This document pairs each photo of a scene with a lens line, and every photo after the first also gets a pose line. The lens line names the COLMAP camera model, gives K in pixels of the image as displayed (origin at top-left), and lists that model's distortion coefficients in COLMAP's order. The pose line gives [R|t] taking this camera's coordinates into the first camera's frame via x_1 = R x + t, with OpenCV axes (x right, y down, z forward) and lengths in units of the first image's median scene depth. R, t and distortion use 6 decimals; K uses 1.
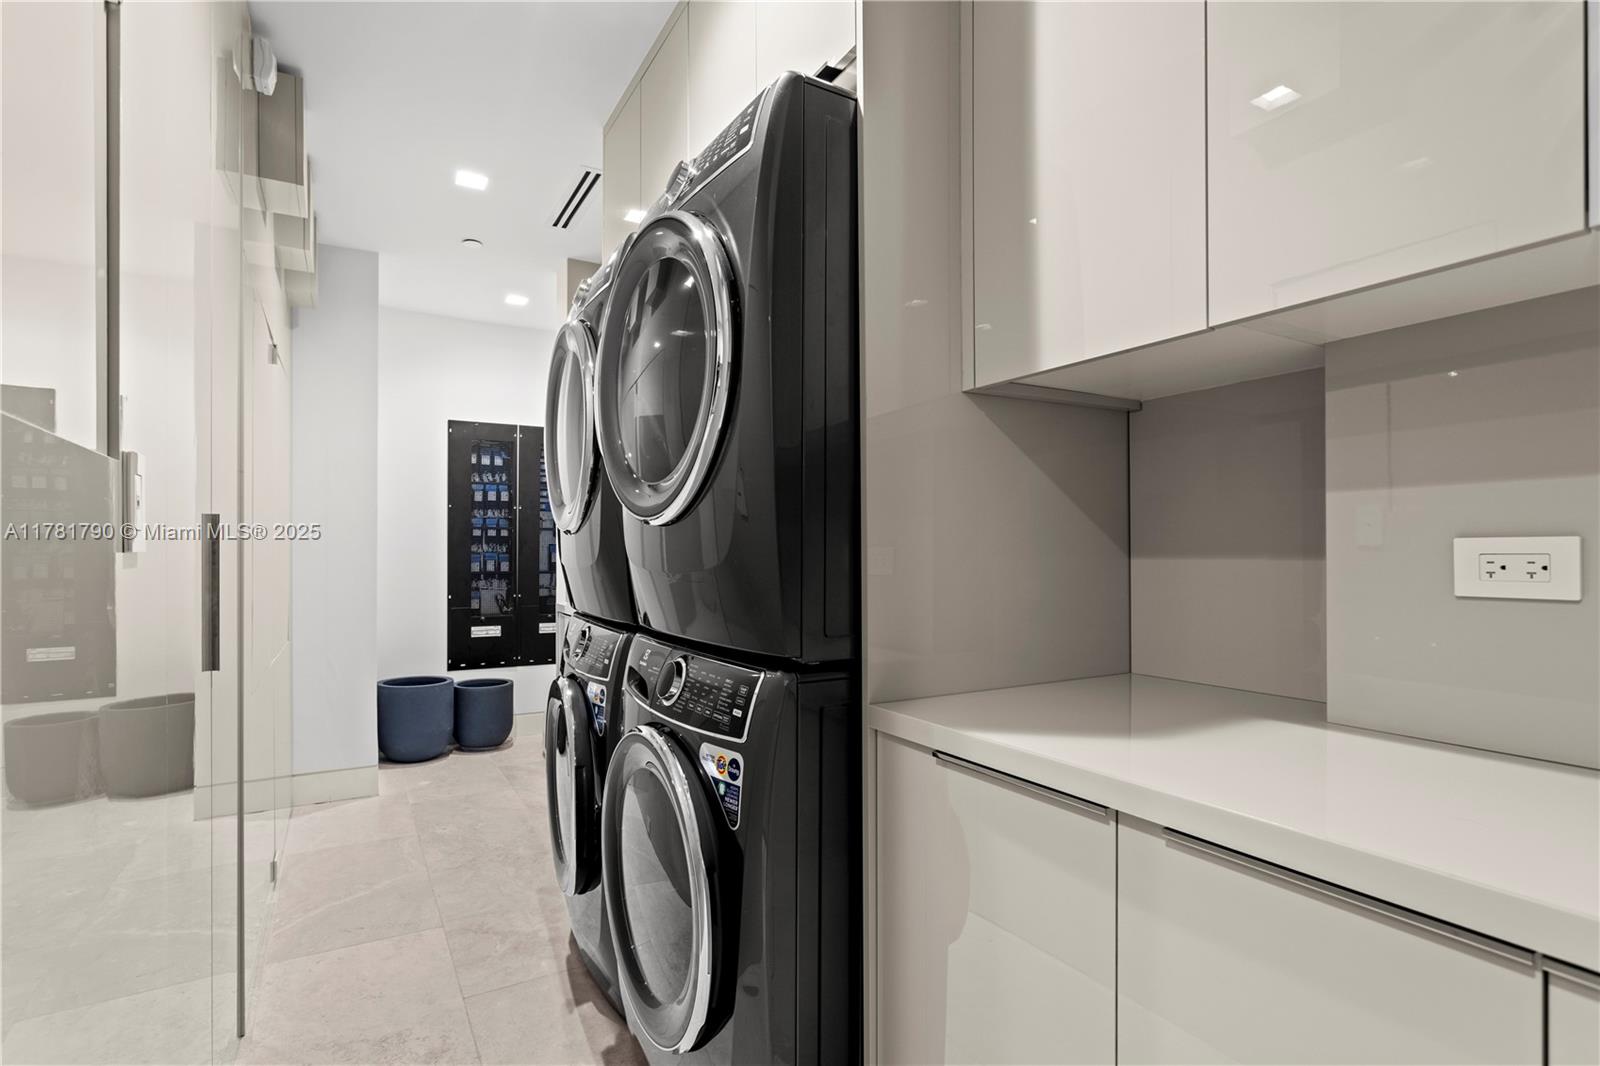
lens RADIAL K [[802.3, 0, 799.8], [0, 802.3, 544.0], [0, 0, 1]] dist [-0.005935, 0.007243]
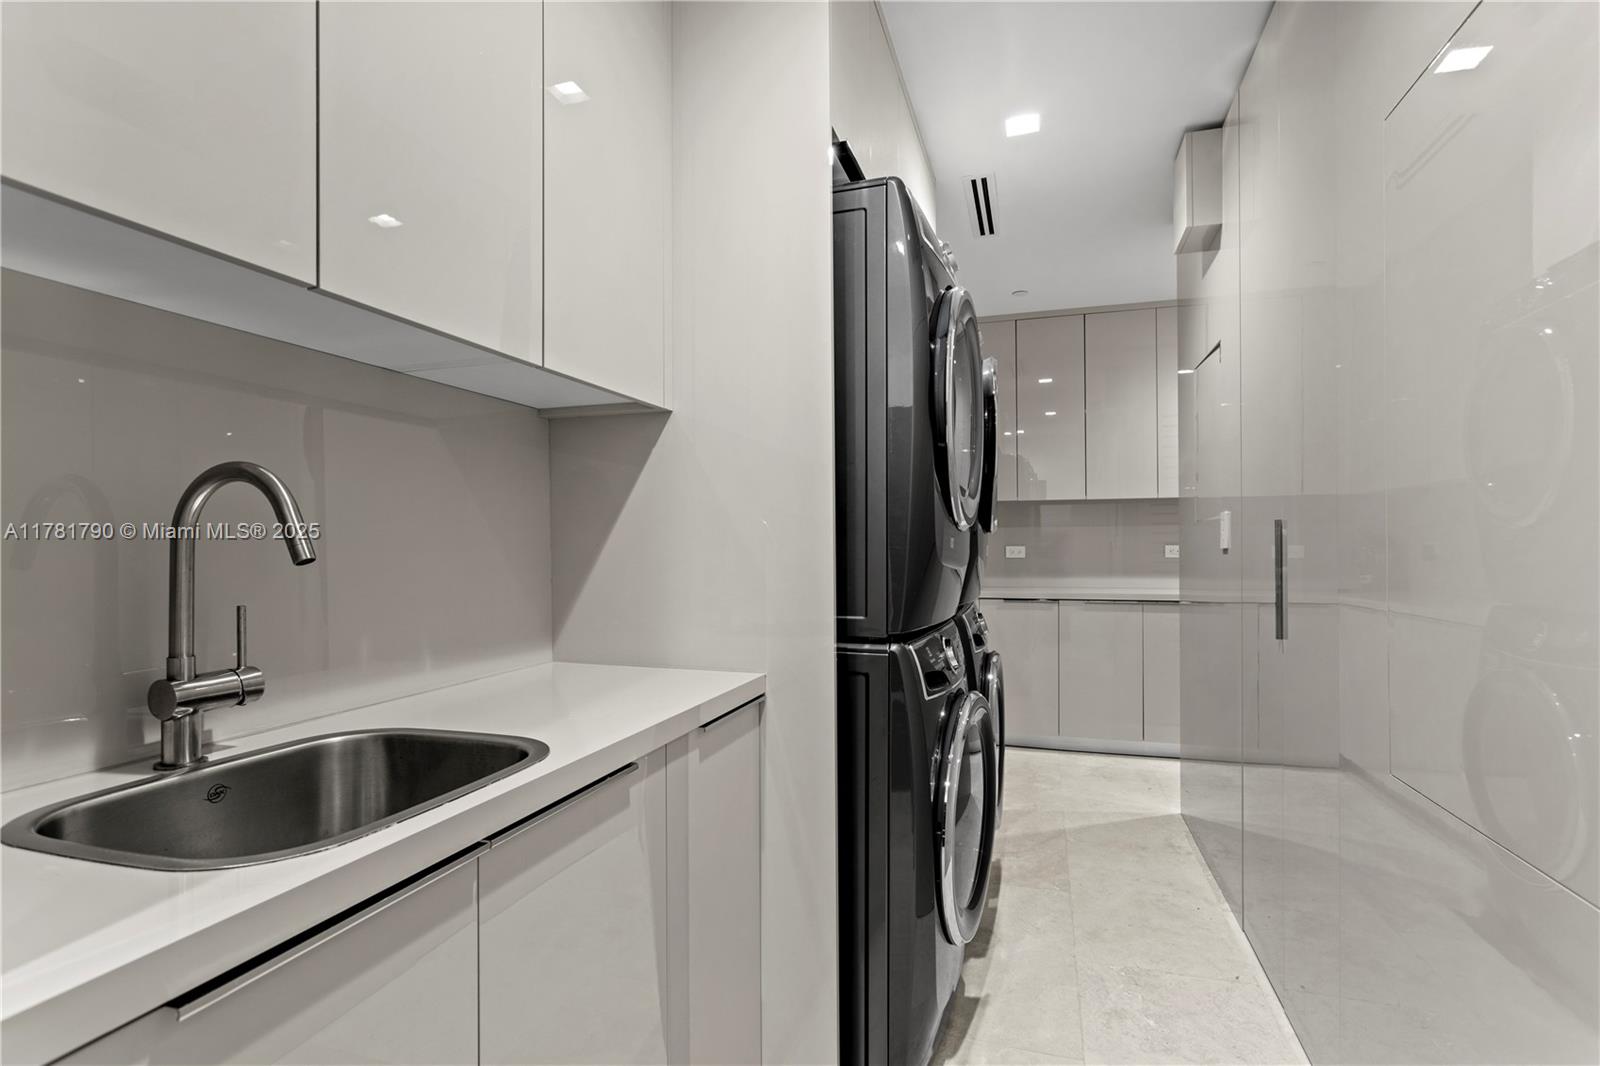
lens RADIAL K [[802.3, 0, 798.6], [0, 802.3, 541.2], [0, 0, 1]] dist [-0.005935, 0.007243]
pose [[-0.686424, 0.007573, 0.727162, -0.863261], [-0.005318, 0.999867, -0.015434, 0.018781], [-0.727182, -0.014462, -0.686292, 1.873320]]
